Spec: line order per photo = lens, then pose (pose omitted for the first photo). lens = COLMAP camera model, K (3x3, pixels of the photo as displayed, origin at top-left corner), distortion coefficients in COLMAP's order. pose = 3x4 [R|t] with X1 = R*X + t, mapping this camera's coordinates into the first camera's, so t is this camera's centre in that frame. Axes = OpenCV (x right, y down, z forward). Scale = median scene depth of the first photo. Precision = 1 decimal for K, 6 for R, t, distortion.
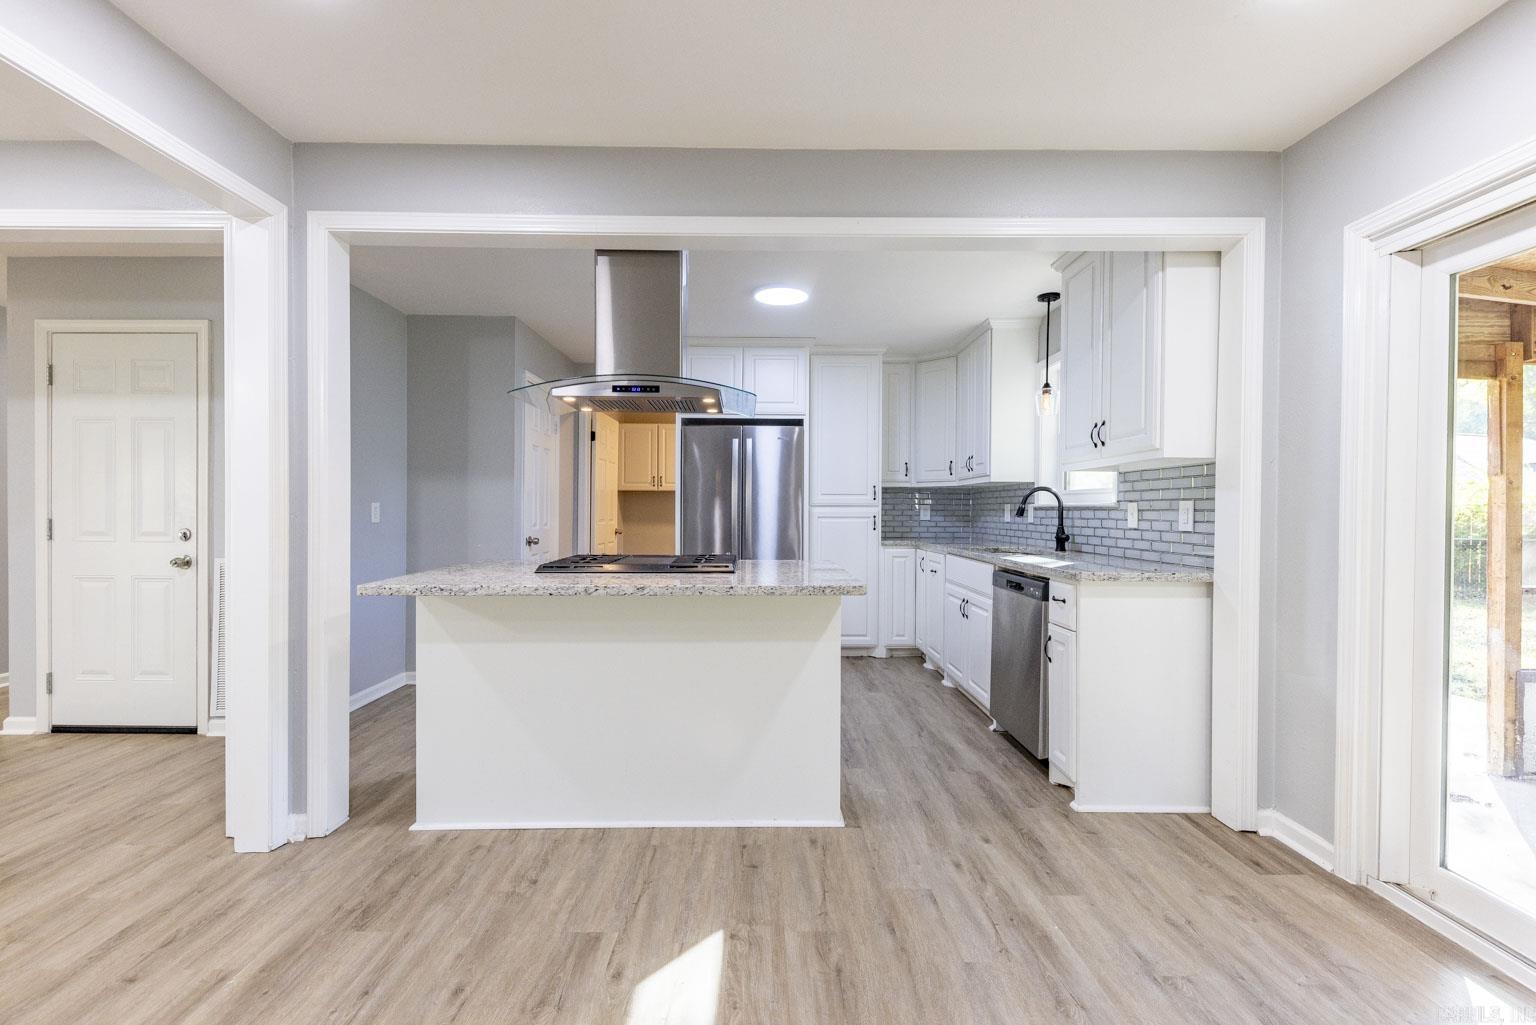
lens RADIAL K [[646.4, 0, 766.6], [0, 646.4, 515.0], [0, 0, 1]] dist [0.011147, -0.005038]
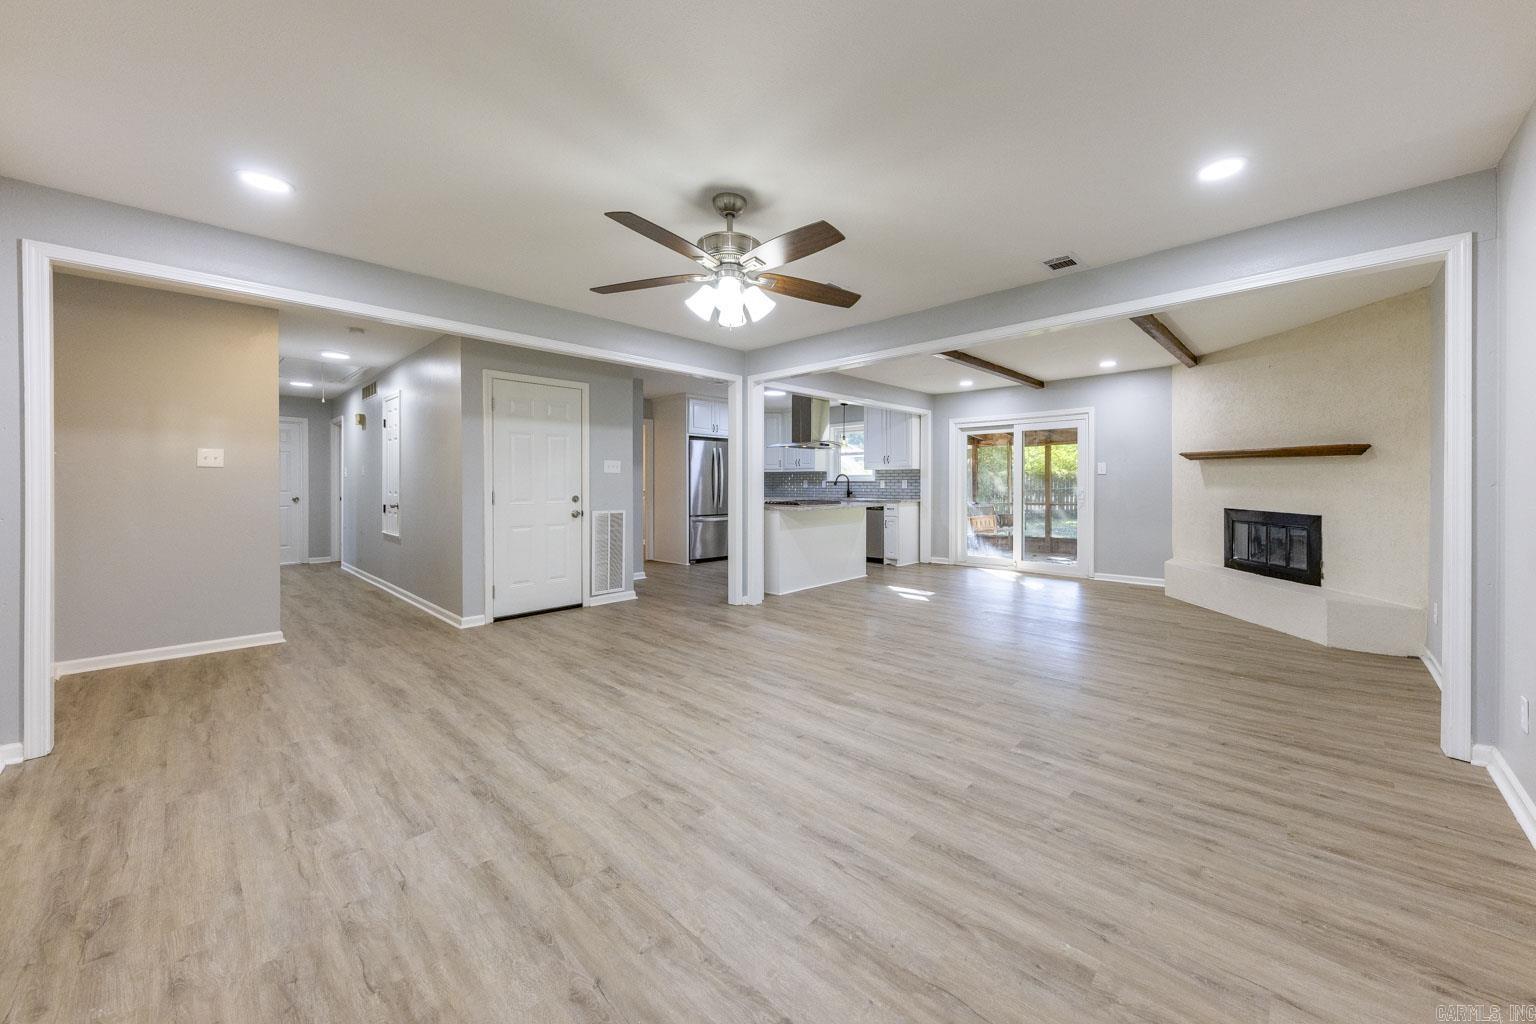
lens RADIAL K [[564.0, 0, 814.2], [0, 564.0, 482.9], [0, 0, 1]] dist [0.010252, -0.002890]
pose [[0.671173, -0.005947, 0.741277, -1.641931], [0.009979, 0.999950, -0.001013, -0.006501], [-0.741233, 0.008077, 0.671199, -0.570443]]
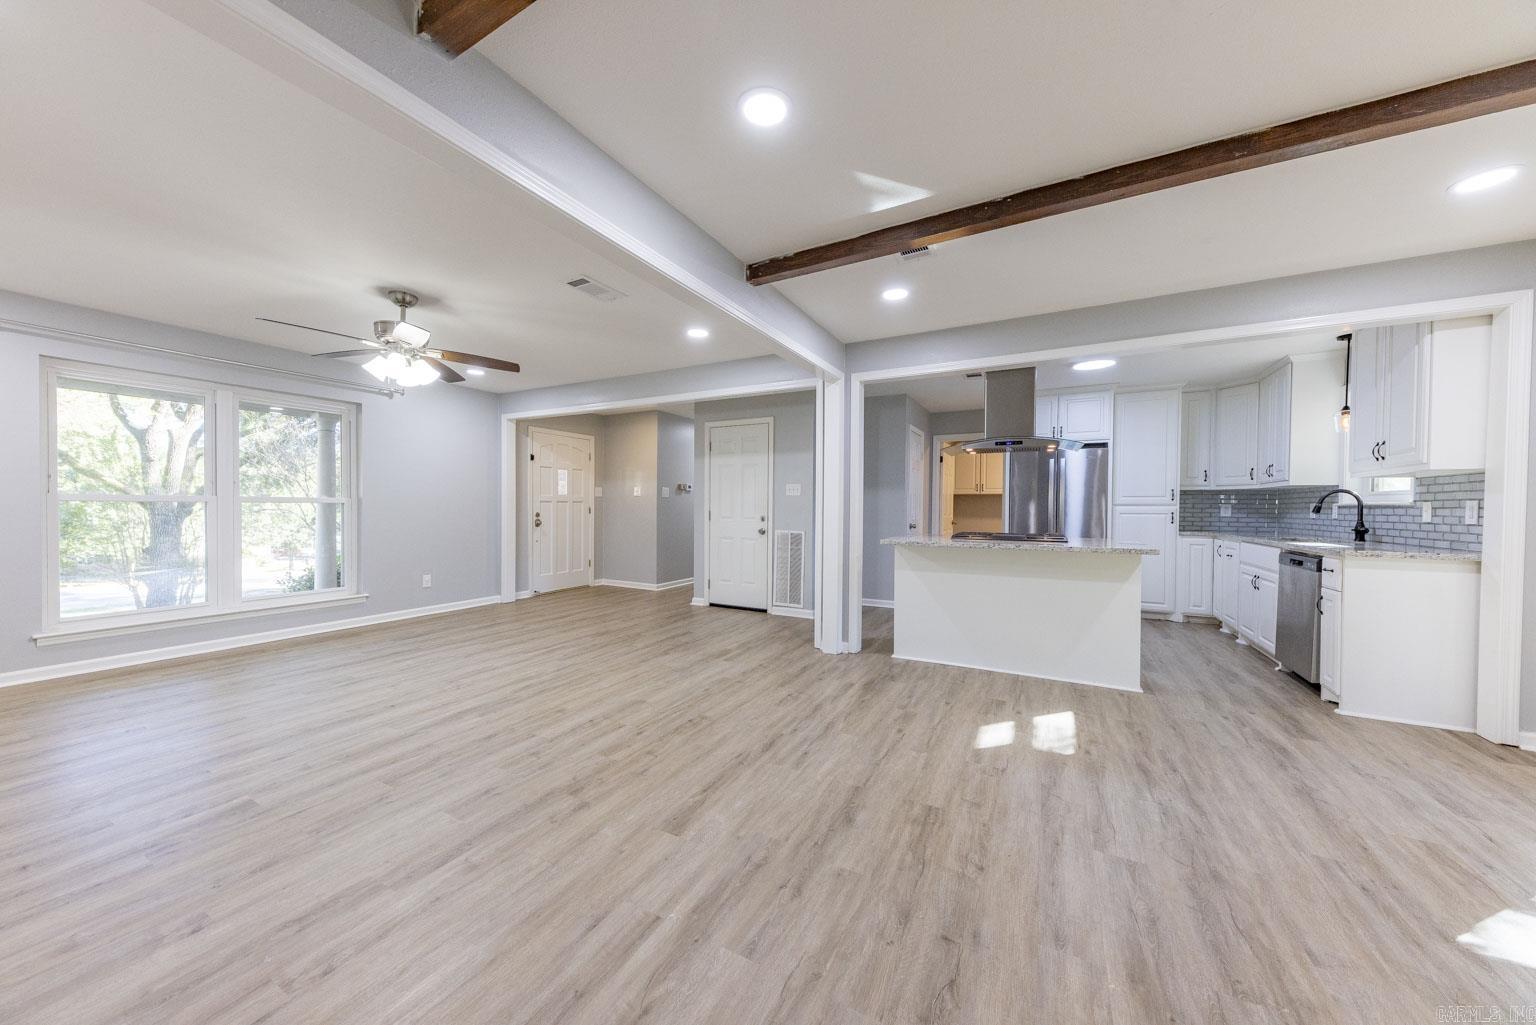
lens RADIAL K [[524.8, 0, 762.0], [0, 524.8, 513.6], [0, 0, 1]] dist [0.008603, -0.002810]
pose [[0.874074, 0.007686, -0.485733, -0.062587], [-0.006869, 0.999970, 0.003462, 0.008179], [0.485745, 0.000311, 0.874101, -0.508158]]
